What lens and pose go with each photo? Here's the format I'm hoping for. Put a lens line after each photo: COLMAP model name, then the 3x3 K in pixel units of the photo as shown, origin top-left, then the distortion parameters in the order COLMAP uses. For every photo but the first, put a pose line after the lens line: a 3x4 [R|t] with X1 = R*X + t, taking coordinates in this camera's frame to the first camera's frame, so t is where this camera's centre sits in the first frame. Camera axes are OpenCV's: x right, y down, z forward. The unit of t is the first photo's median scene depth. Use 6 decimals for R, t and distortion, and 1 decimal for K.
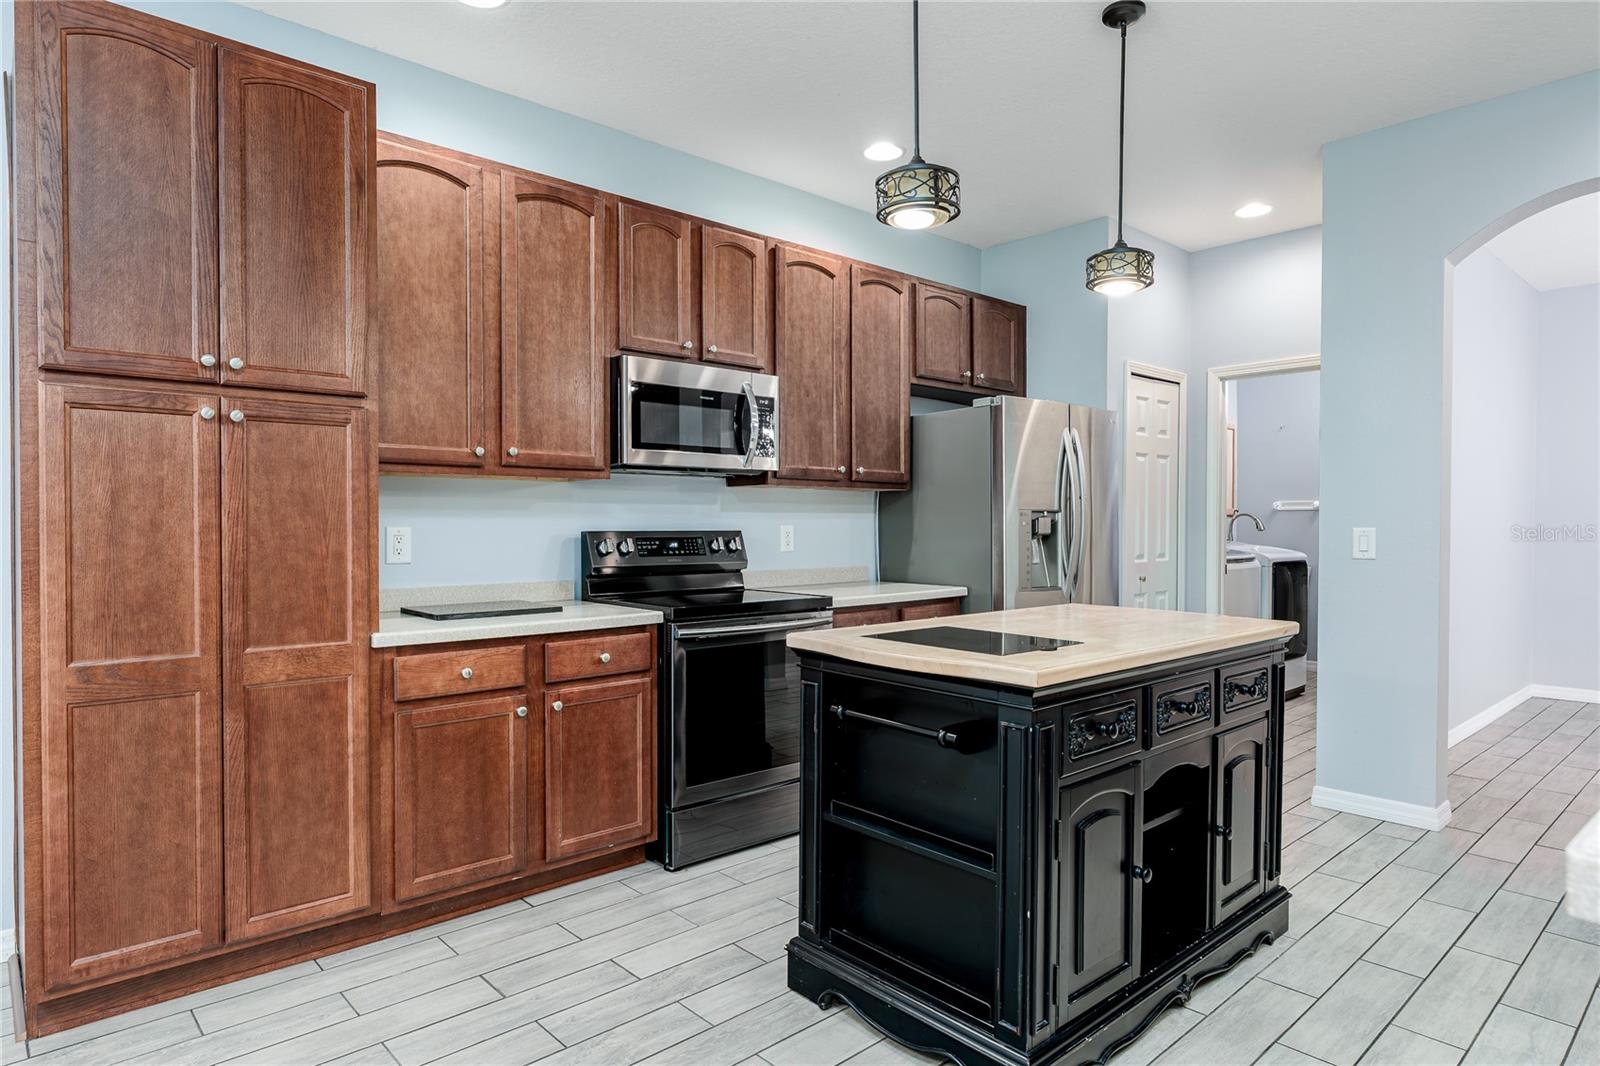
lens RADIAL K [[901.6, 0, 708.5], [0, 901.6, 532.3], [0, 0, 1]] dist [-0.001053, 0.000321]
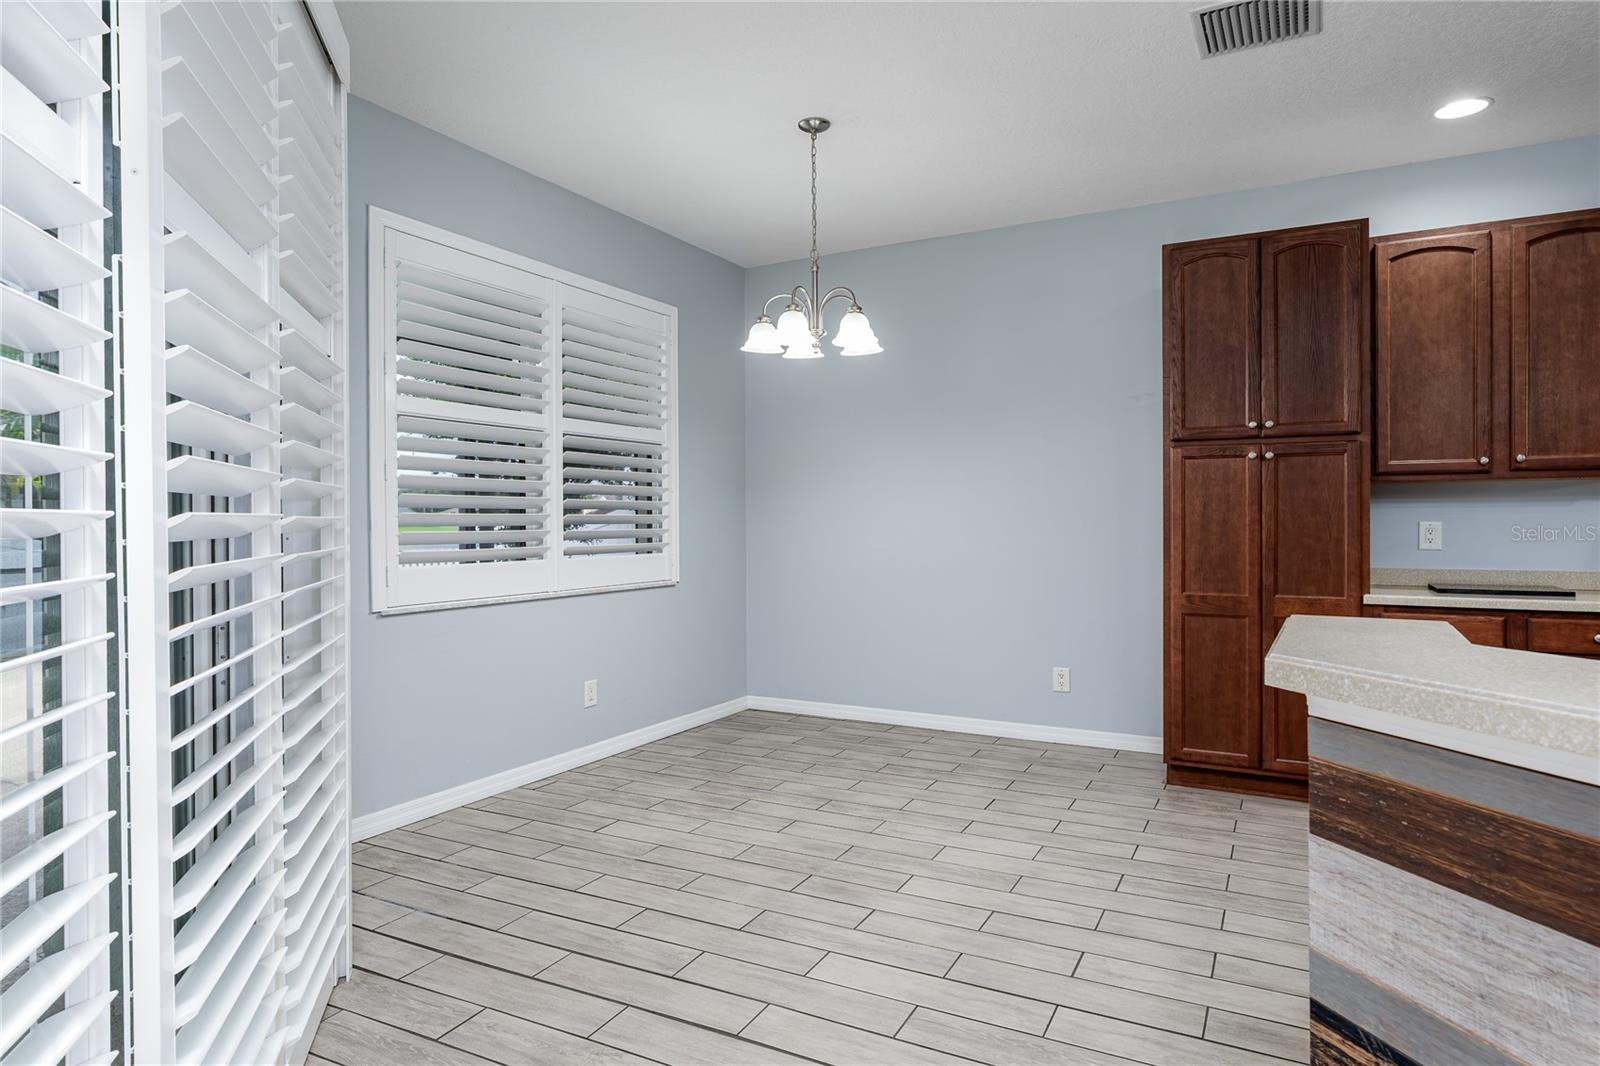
lens RADIAL K [[901.6, 0, 807.9], [0, 901.6, 522.7], [0, 0, 1]] dist [-0.001053, 0.000321]
pose [[0.359284, -0.001749, -0.933227, 0.736528], [-0.008002, 0.999956, -0.004955, 0.011554], [0.933194, 0.009248, 0.359254, -0.405800]]
